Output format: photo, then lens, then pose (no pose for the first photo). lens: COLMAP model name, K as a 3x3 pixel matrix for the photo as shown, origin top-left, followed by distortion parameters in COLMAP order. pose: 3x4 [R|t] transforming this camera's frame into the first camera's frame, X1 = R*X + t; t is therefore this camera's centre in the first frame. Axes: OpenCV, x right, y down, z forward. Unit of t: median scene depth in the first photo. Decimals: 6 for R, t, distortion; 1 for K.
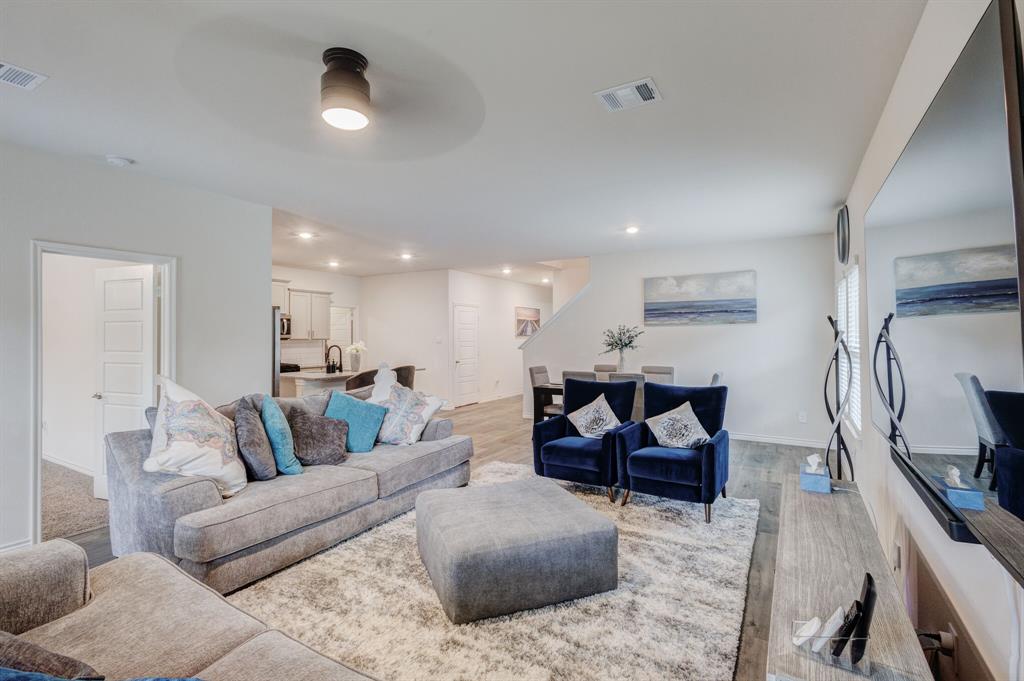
lens RADIAL K [[472.6, 0, 513.2], [0, 472.6, 331.7], [0, 0, 1]] dist [0.003340, 0.000273]
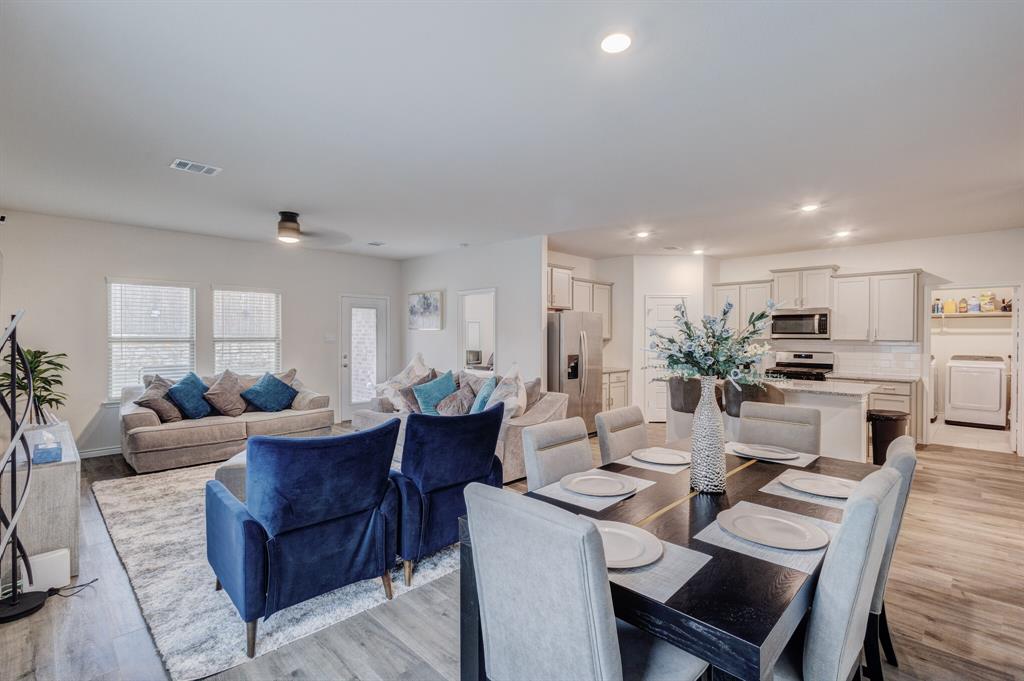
lens RADIAL K [[470.7, 0, 510.4], [0, 470.7, 336.7], [0, 0, 1]] dist [0.002430, -0.000278]
pose [[-0.248430, 0.006363, -0.968629, 0.522760], [0.003092, 0.999979, 0.005776, 0.005696], [0.968645, -0.001560, -0.248444, 0.845374]]
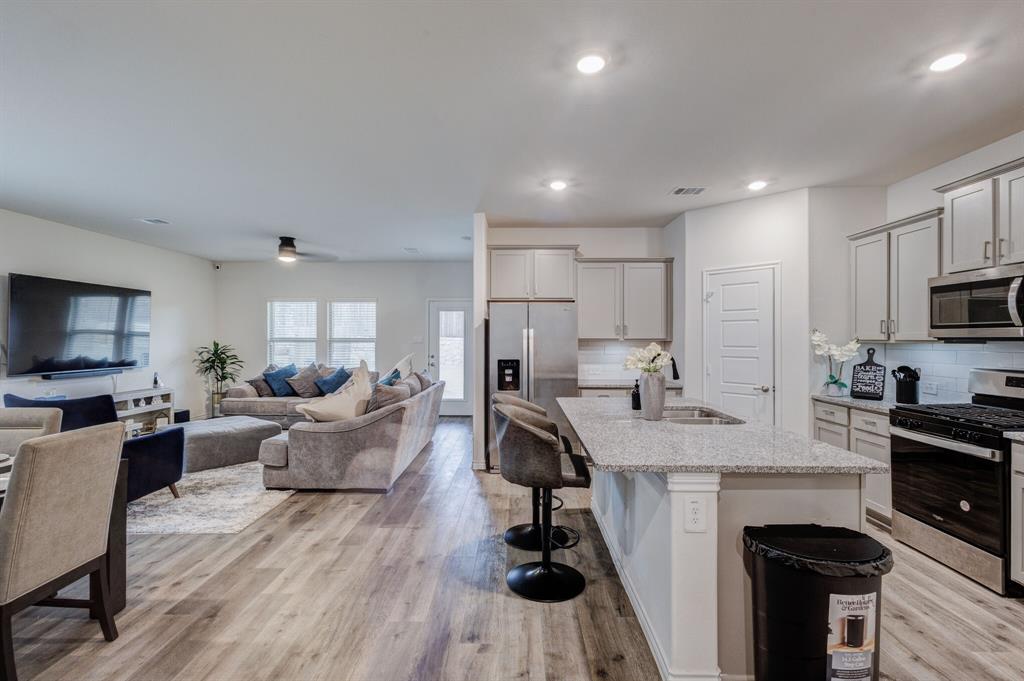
lens RADIAL K [[476.3, 0, 513.5], [0, 476.3, 337.7], [0, 0, 1]] dist [0.008353, -0.000760]
pose [[-0.868200, 0.000350, -0.496214, -0.034408], [0.003439, 0.999980, -0.005311, 0.017522], [0.496202, -0.006317, -0.868184, 1.358827]]
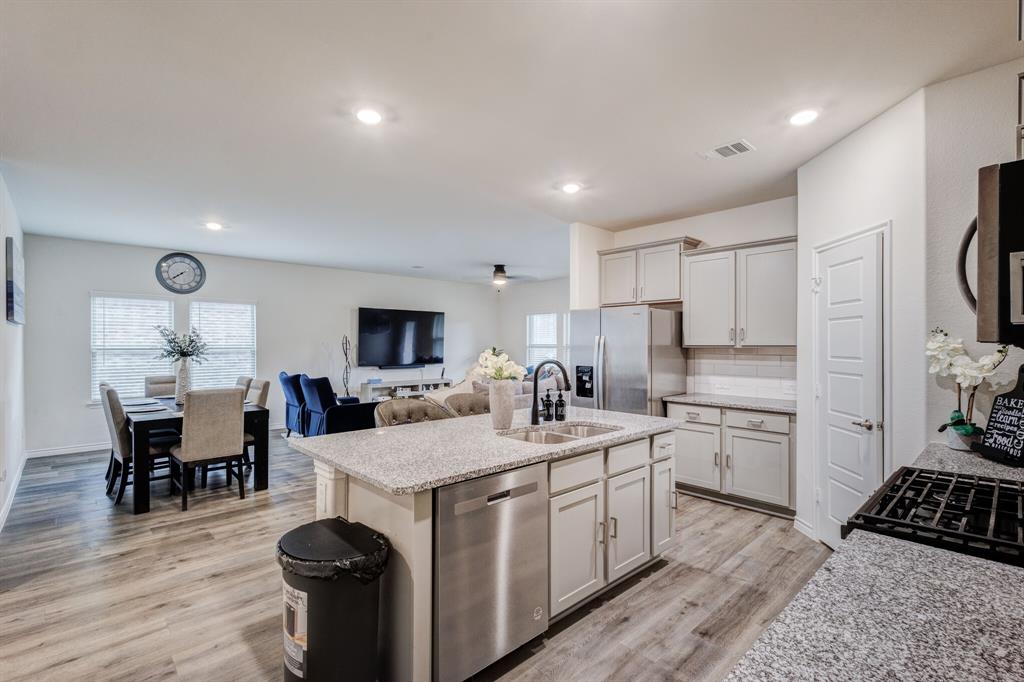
lens RADIAL K [[468.3, 0, 512.9], [0, 468.3, 343.9], [0, 0, 1]] dist [0.003017, -0.001208]
pose [[-0.960829, 0.001290, 0.277139, -0.472351], [-0.000404, 0.999982, -0.006056, 0.017652], [-0.277141, -0.005931, -0.960811, 1.438995]]
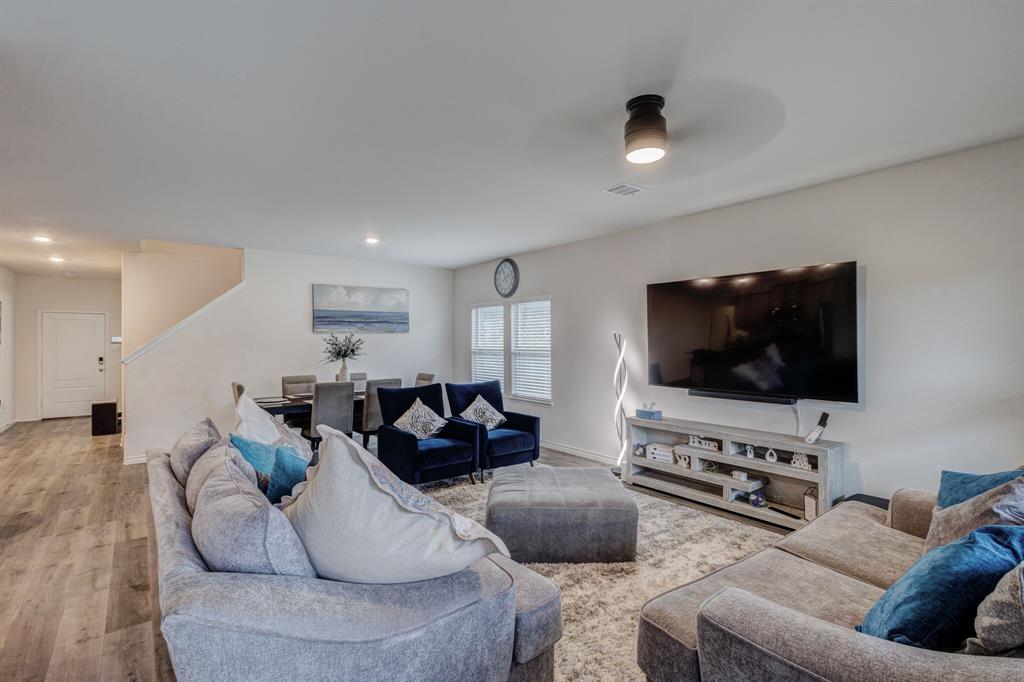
lens RADIAL K [[477.2, 0, 511.6], [0, 477.2, 342.5], [0, 0, 1]] dist [0.009021, -0.005242]
pose [[0.366715, -0.001350, 0.930332, -0.503124], [-0.003463, 0.999990, 0.002817, 0.002380], [-0.930327, -0.004255, 0.366707, 0.281372]]
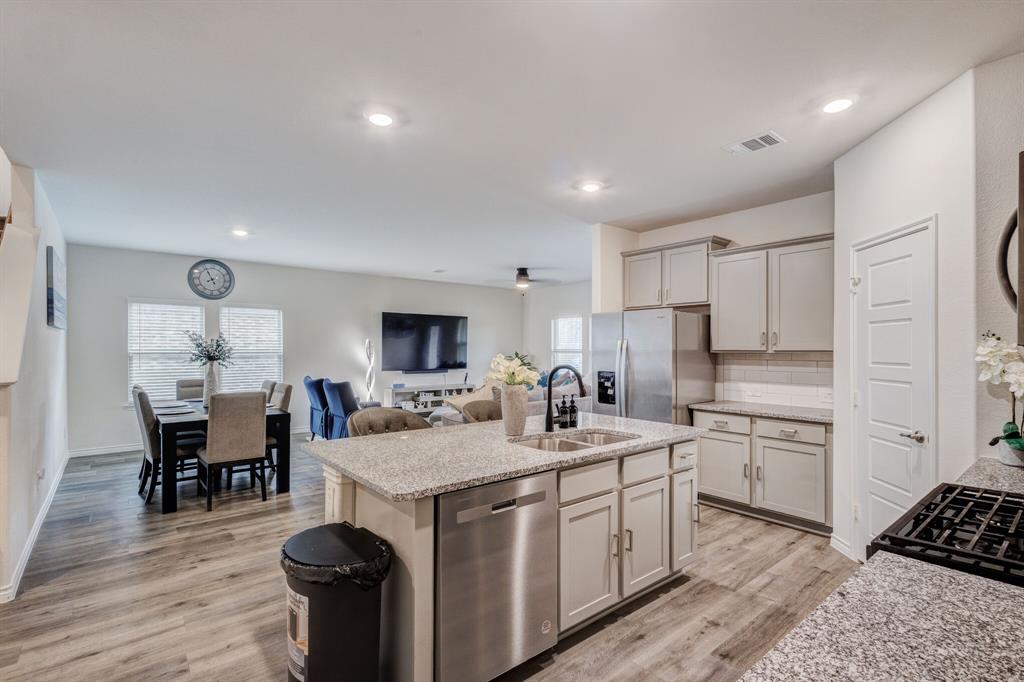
lens RADIAL K [[476.4, 0, 508.7], [0, 476.4, 347.8], [0, 0, 1]] dist [0.003229, -0.001463]
pose [[-0.939540, 0.000935, 0.342438, -0.483933], [-0.001927, 0.999966, -0.008017, 0.017932], [-0.342434, -0.008192, -0.939506, 1.431812]]
